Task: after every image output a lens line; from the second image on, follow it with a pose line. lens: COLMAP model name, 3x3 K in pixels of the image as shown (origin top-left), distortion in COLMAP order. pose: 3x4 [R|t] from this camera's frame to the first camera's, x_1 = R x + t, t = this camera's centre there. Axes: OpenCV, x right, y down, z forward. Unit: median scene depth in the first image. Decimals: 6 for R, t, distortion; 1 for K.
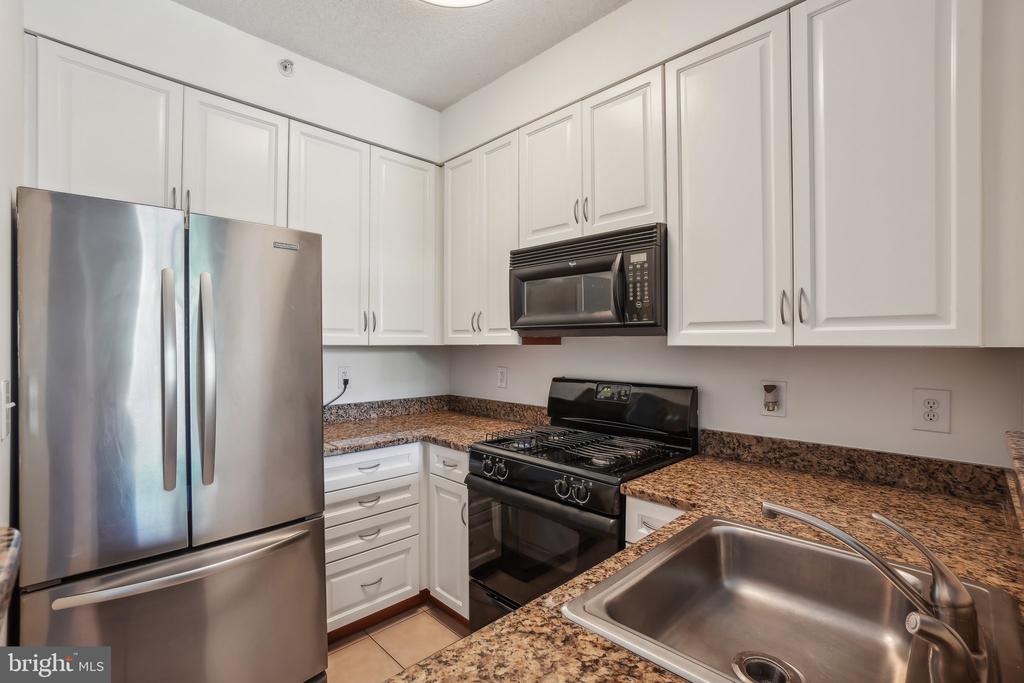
lens RADIAL K [[469.9, 0, 520.3], [0, 469.9, 344.0], [0, 0, 1]] dist [-0.016222, 0.000516]
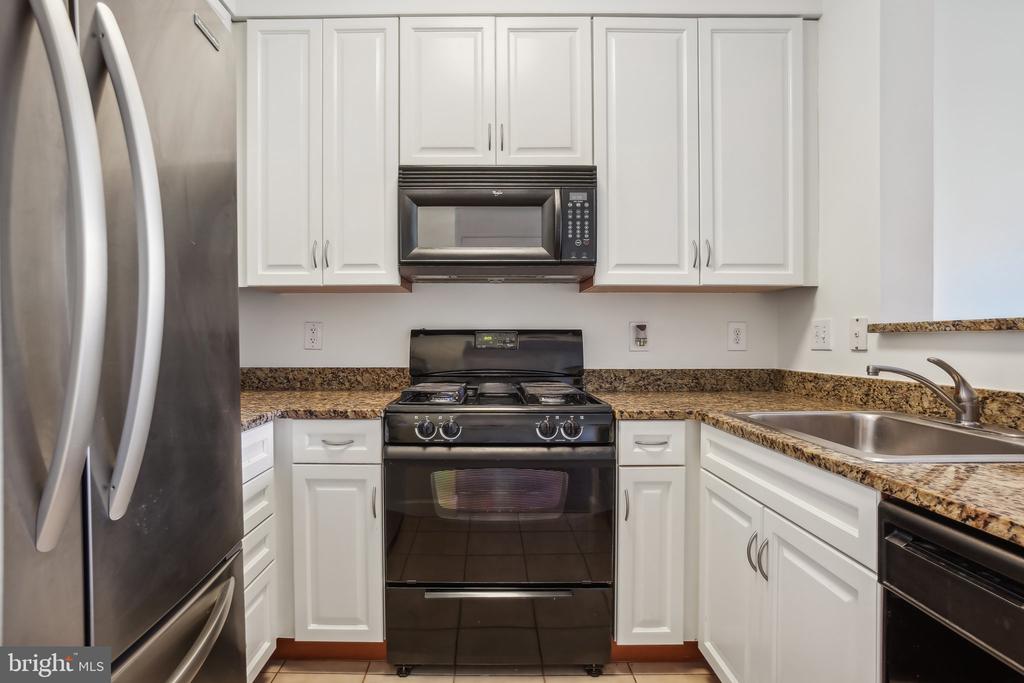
lens RADIAL K [[494.8, 0, 486.4], [0, 494.8, 344.0], [0, 0, 1]] dist [-0.017727, 0.000185]
pose [[0.708131, -0.009101, 0.706022, -0.639905], [0.005037, 0.999957, 0.007837, 0.125088], [-0.706063, -0.001993, 0.708146, 0.380351]]
